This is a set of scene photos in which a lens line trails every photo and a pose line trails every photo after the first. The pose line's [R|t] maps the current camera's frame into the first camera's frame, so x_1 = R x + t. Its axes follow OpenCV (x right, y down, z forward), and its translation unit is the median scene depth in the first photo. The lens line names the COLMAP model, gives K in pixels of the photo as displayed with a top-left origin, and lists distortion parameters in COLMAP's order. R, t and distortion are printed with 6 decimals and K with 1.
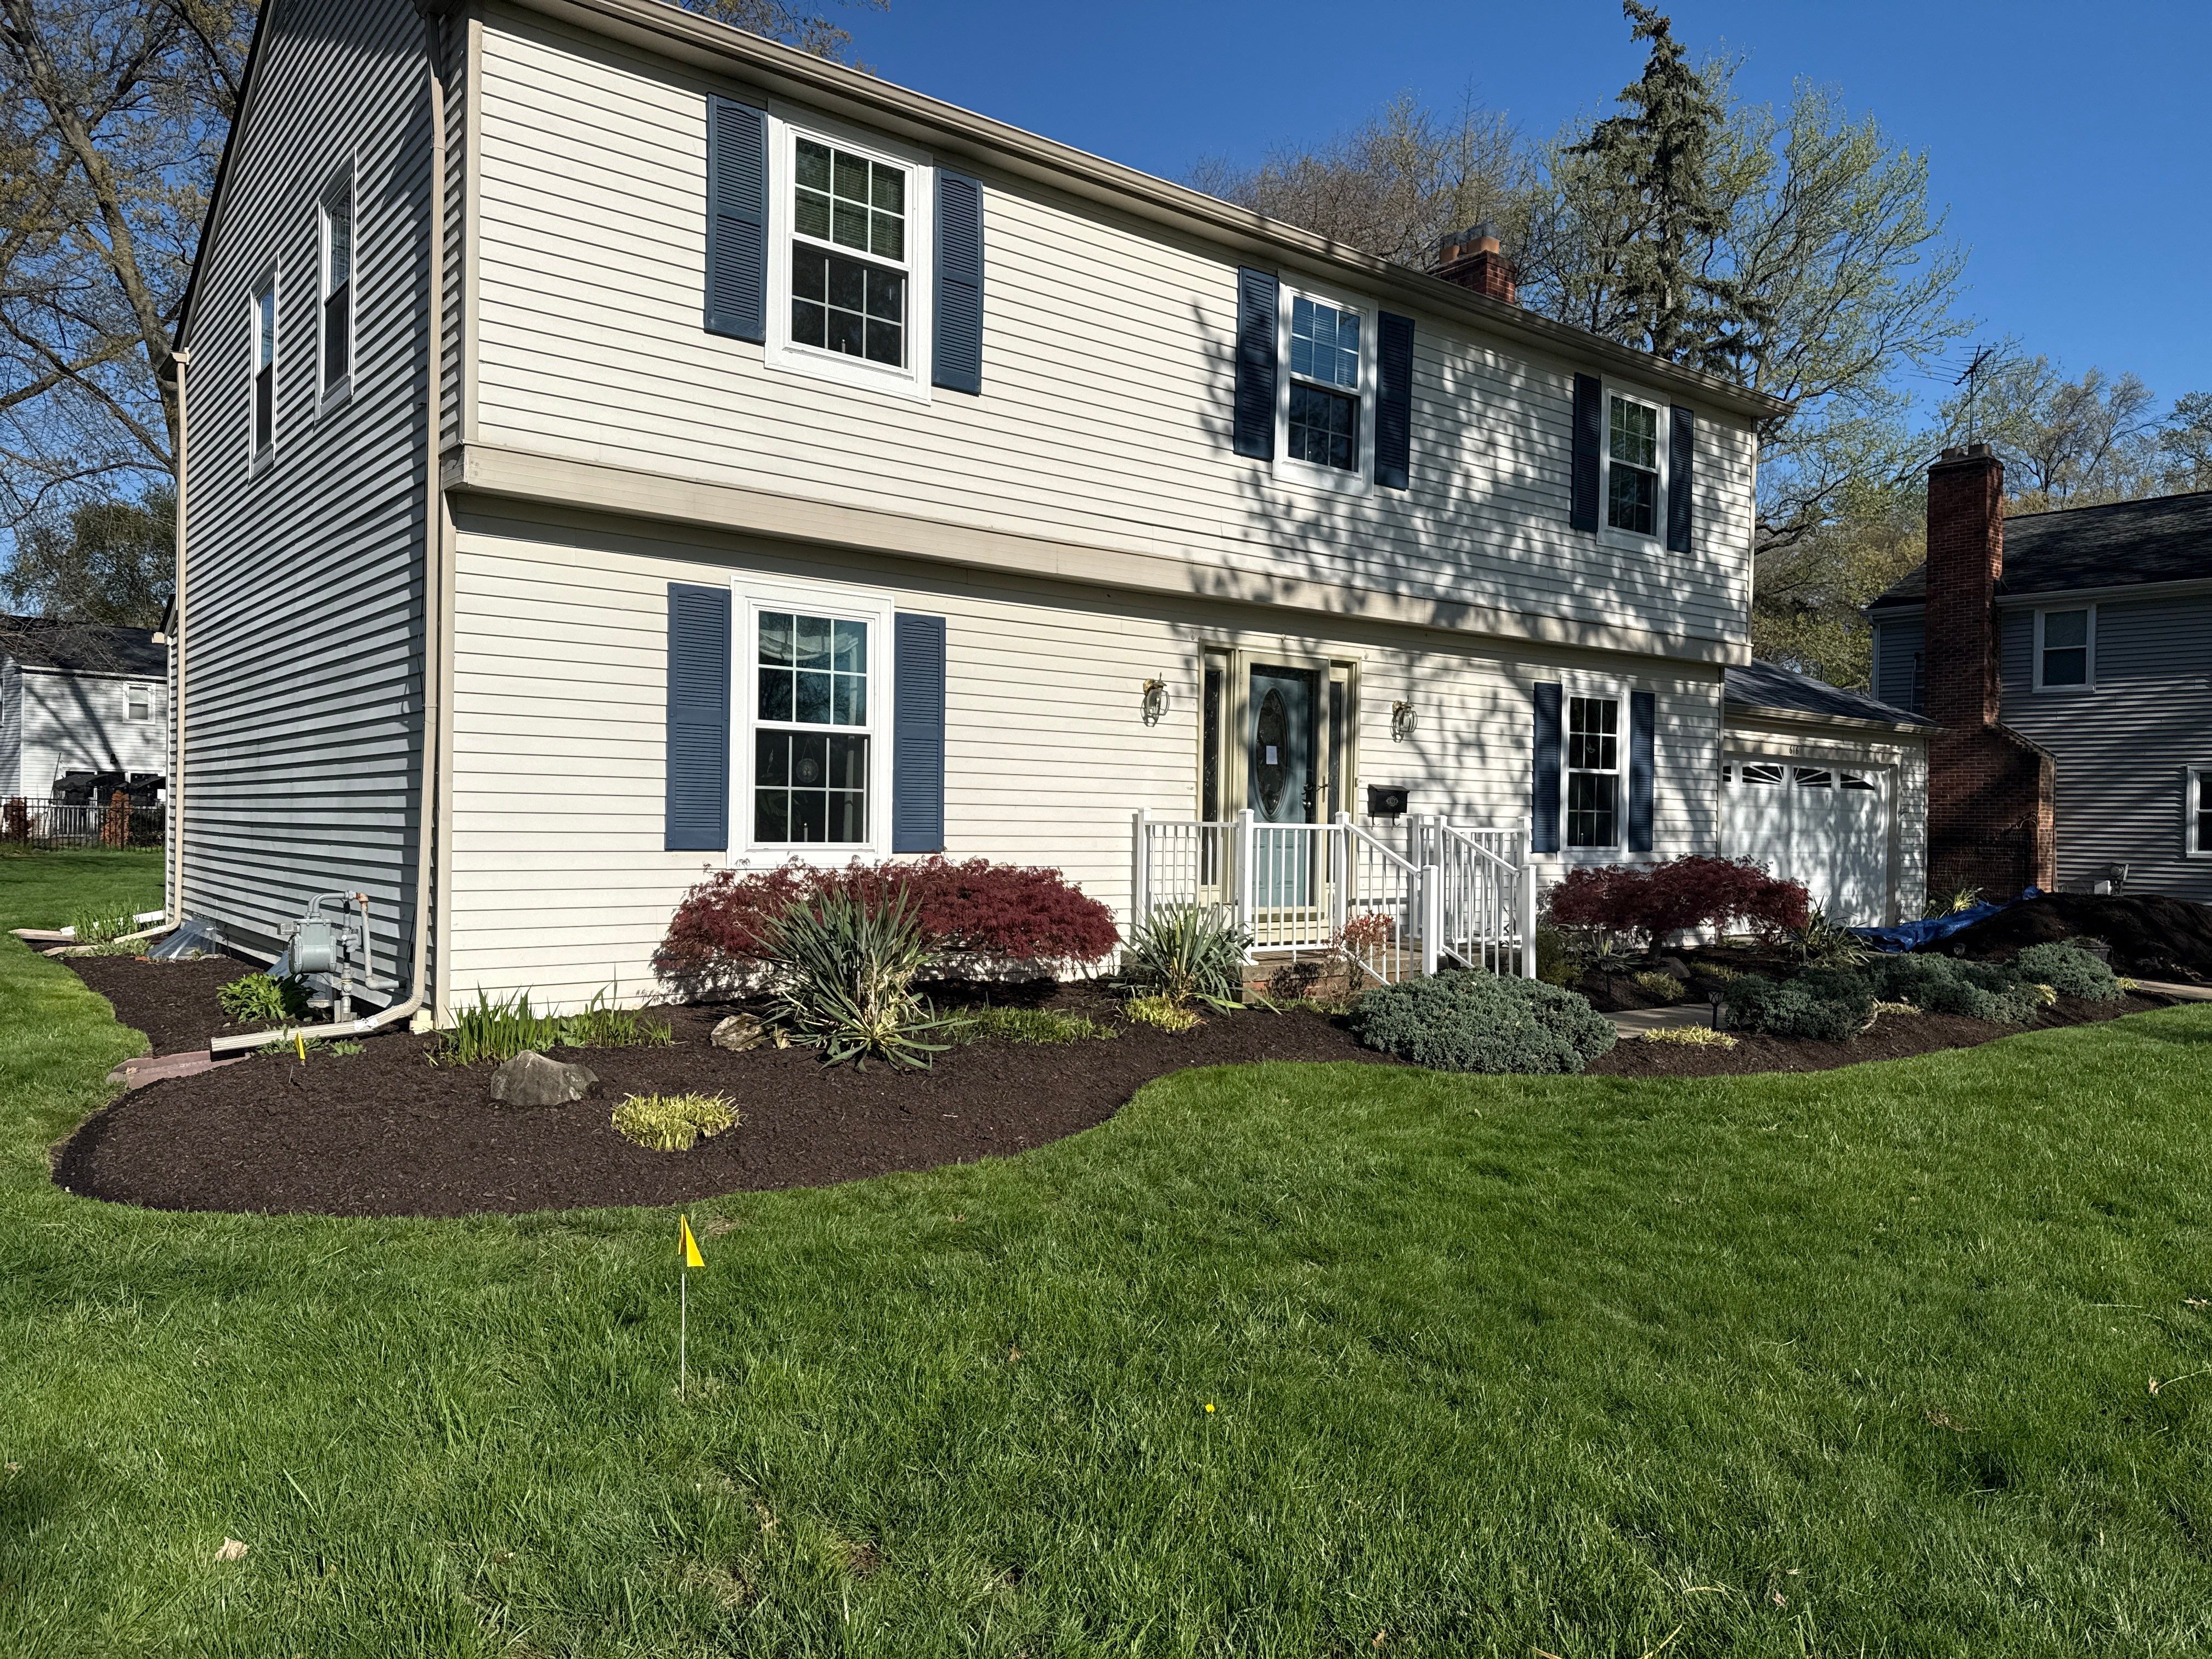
lens RADIAL K [[1550.4, 0, 1109.6], [0, 1550.4, 805.1], [0, 0, 1]] dist [0.217017, -0.443665]
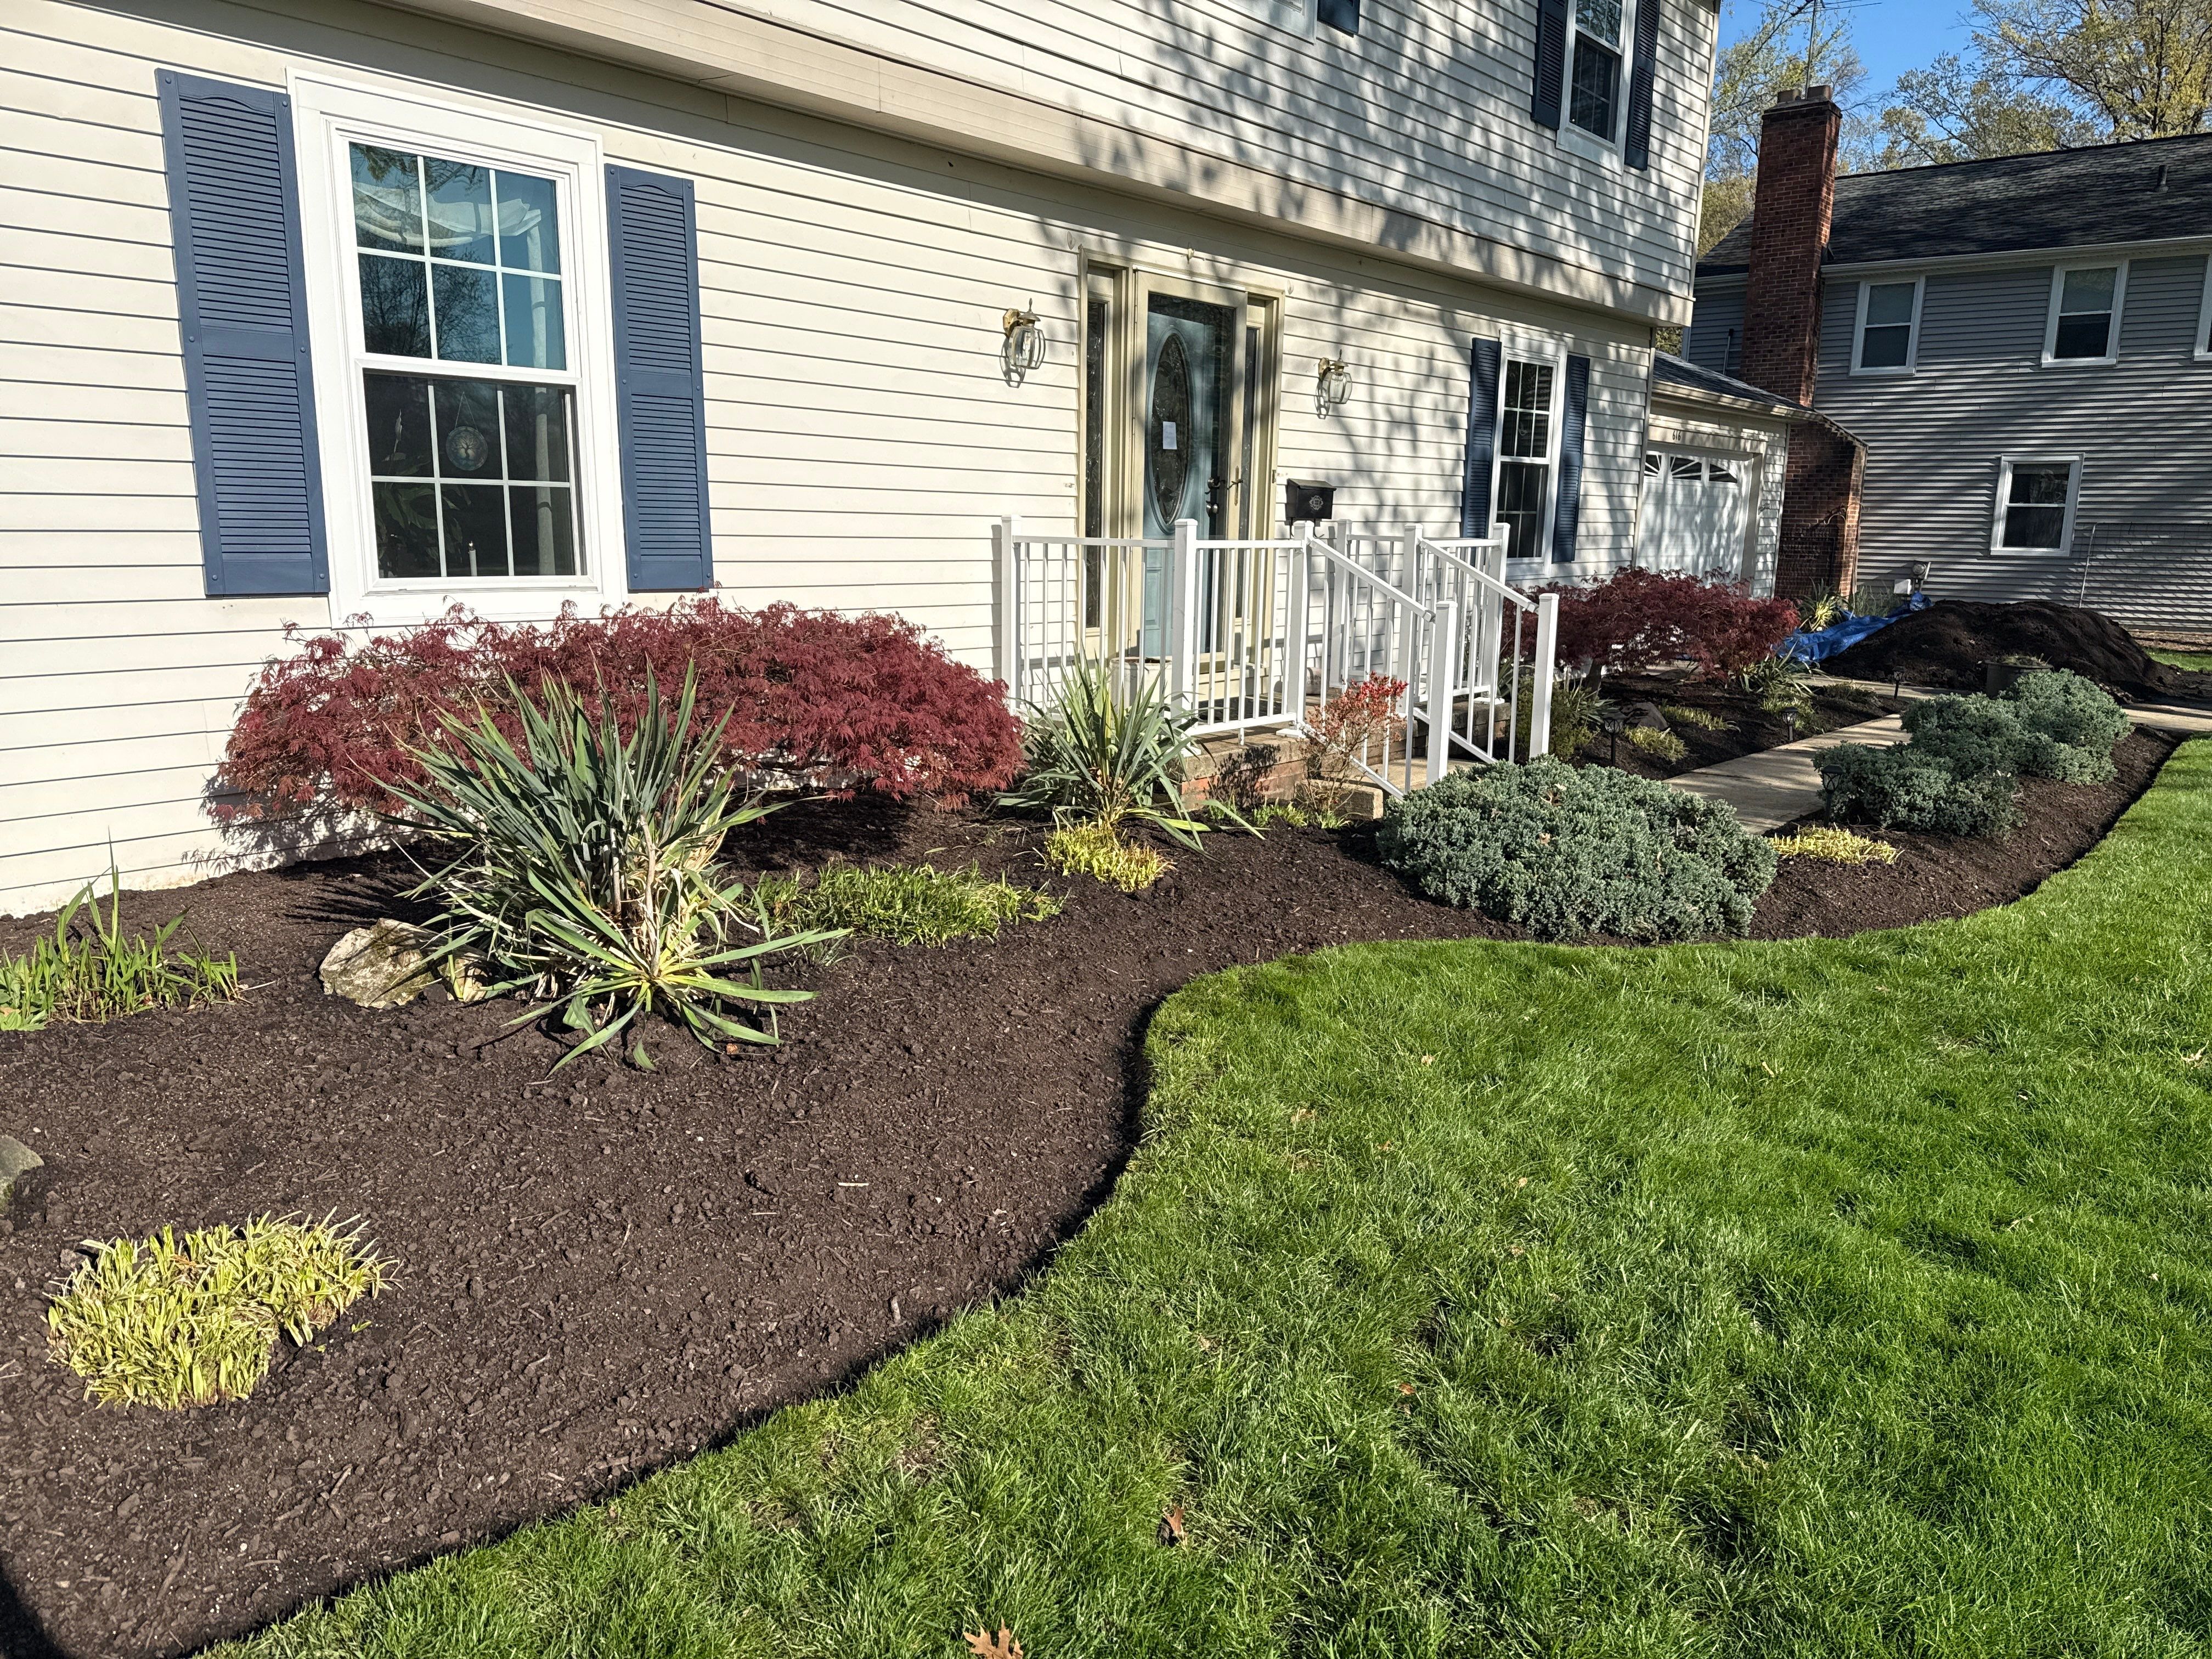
lens RADIAL K [[1575.0, 0, 1106.0], [0, 1575.0, 829.5], [0, 0, 1]] dist [0.107094, -0.175668]
pose [[0.982940, -0.037252, 0.180115, -0.059201], [-0.000332, 0.978914, 0.204271, -0.004278], [-0.183927, -0.200845, 0.962202, 0.292559]]
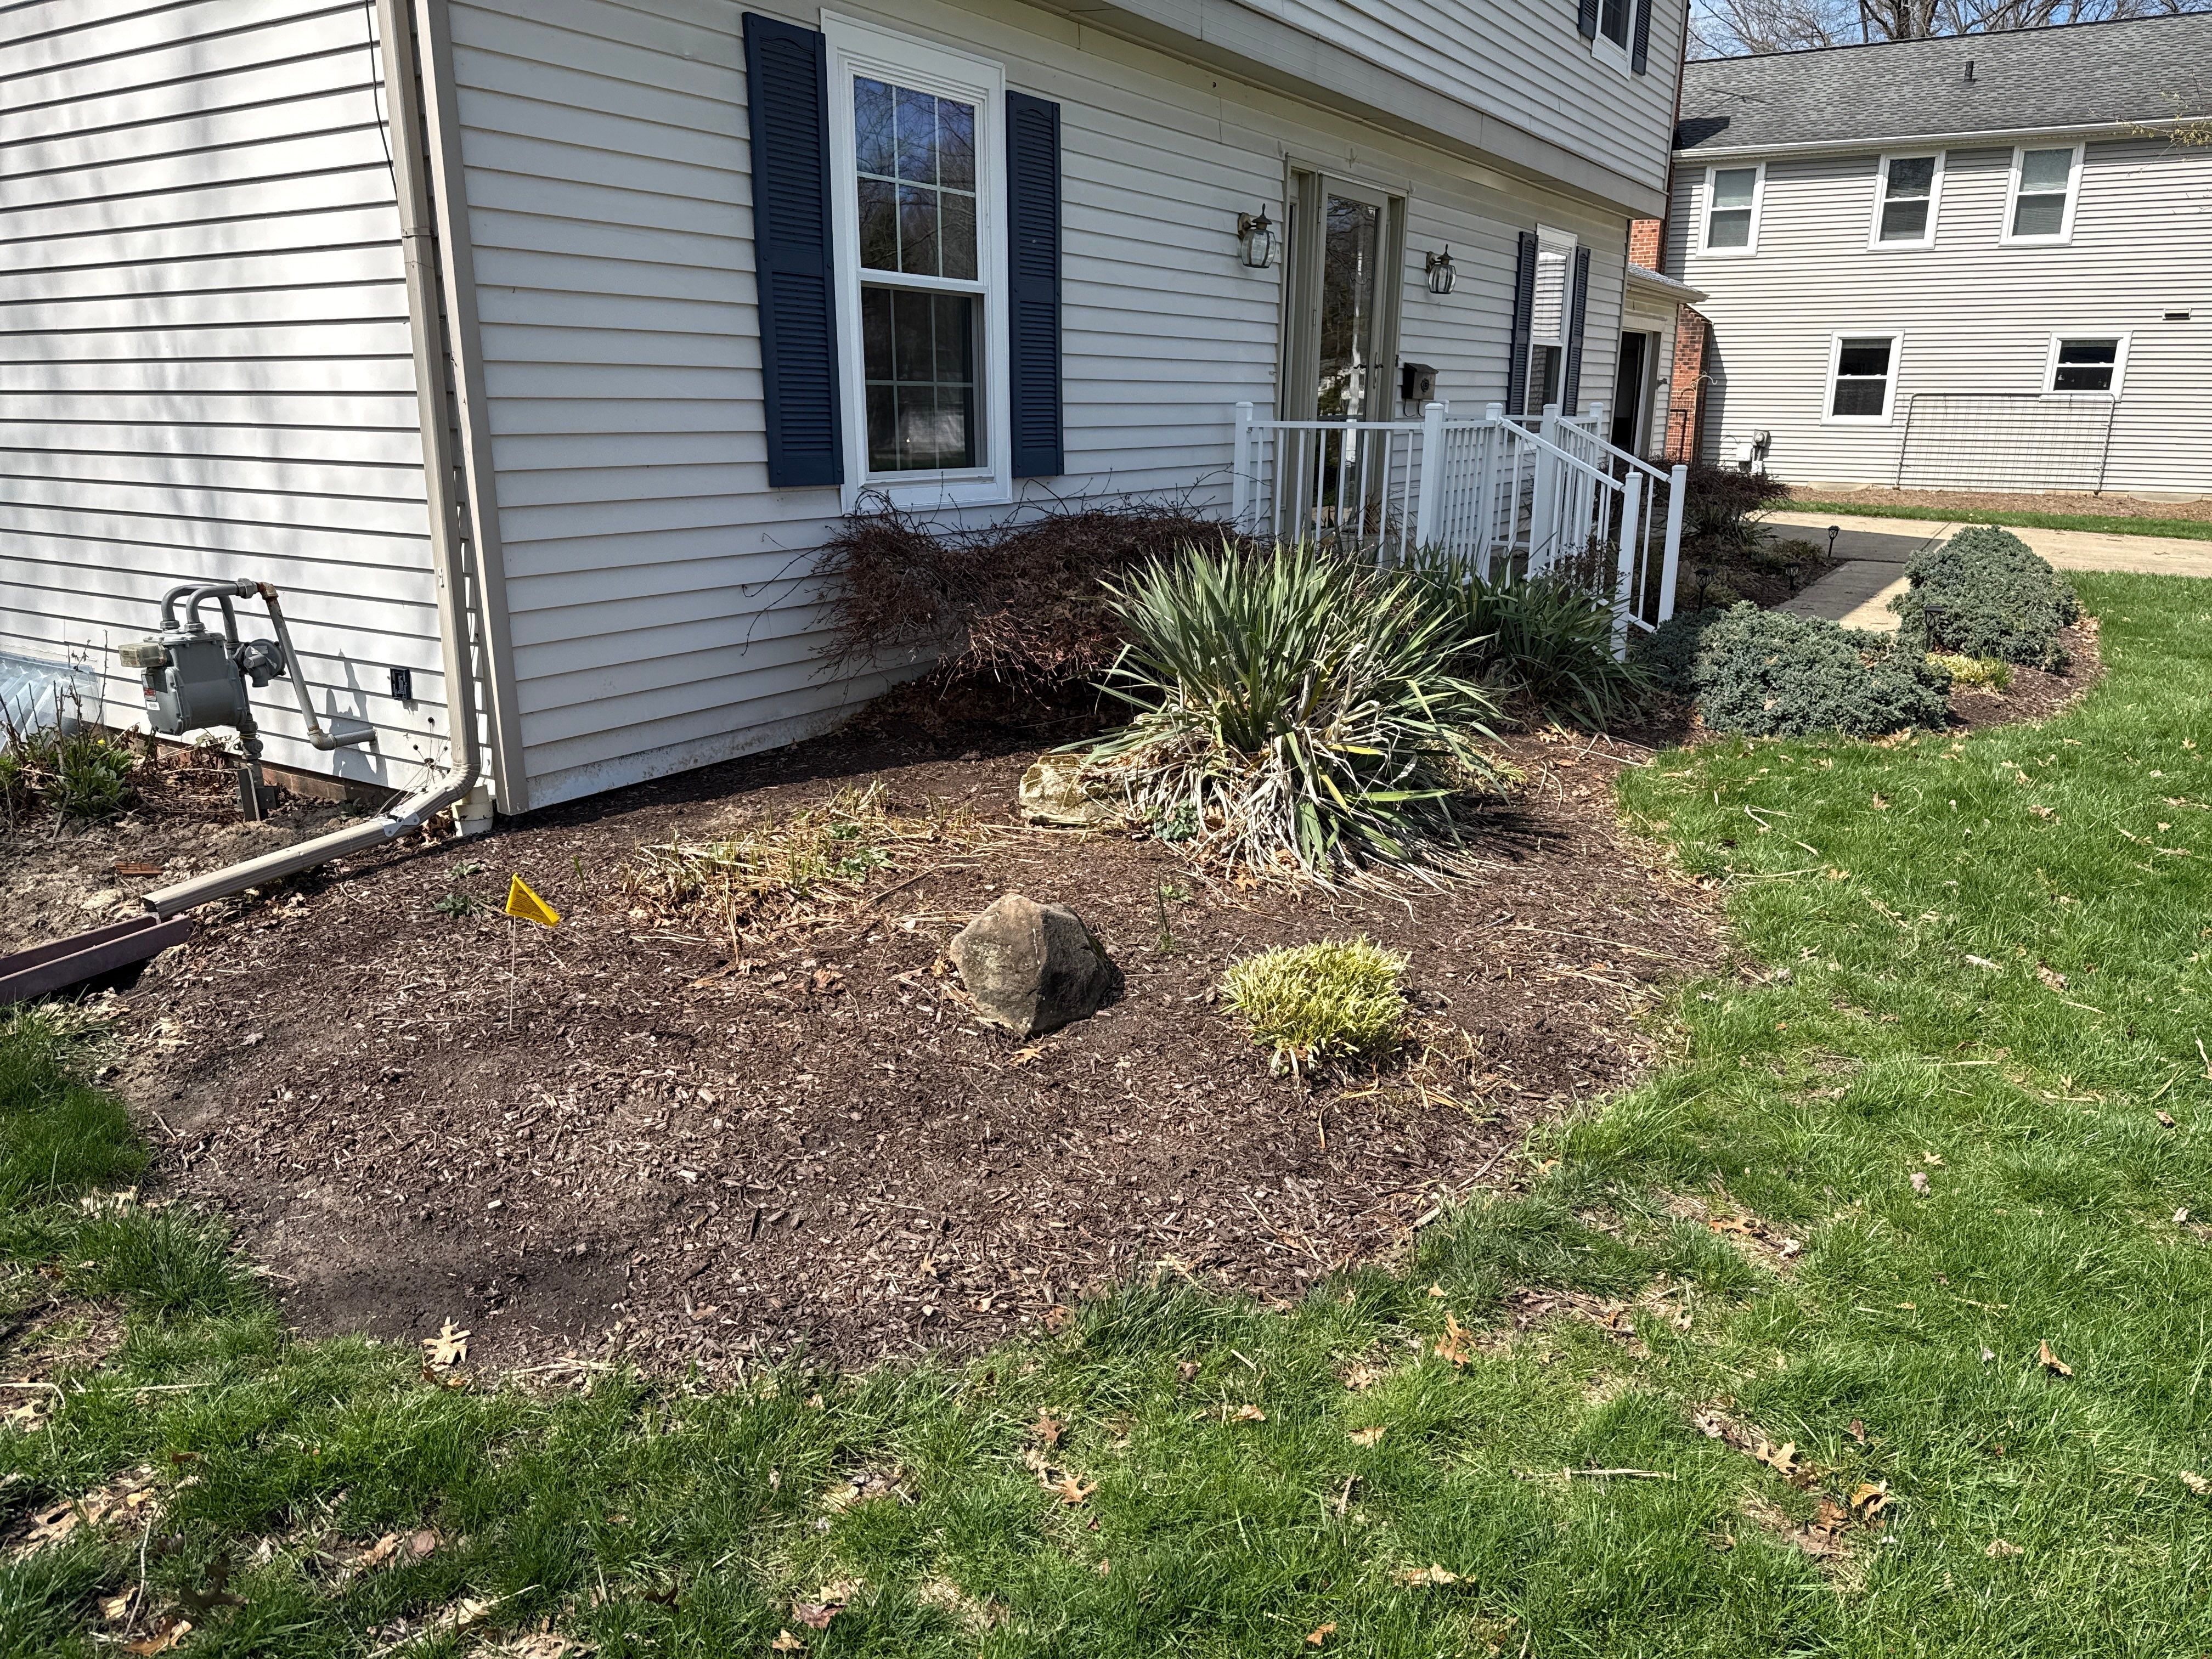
lens RADIAL K [[1575.0, 0, 1106.0], [0, 1575.0, 829.5], [0, 0, 1]] dist [0.107094, -0.175668]
pose [[0.949322, -0.095789, 0.299354, -0.263531], [0.010791, 0.961800, 0.273540, -0.009783], [-0.314121, -0.256447, 0.914091, 0.260283]]
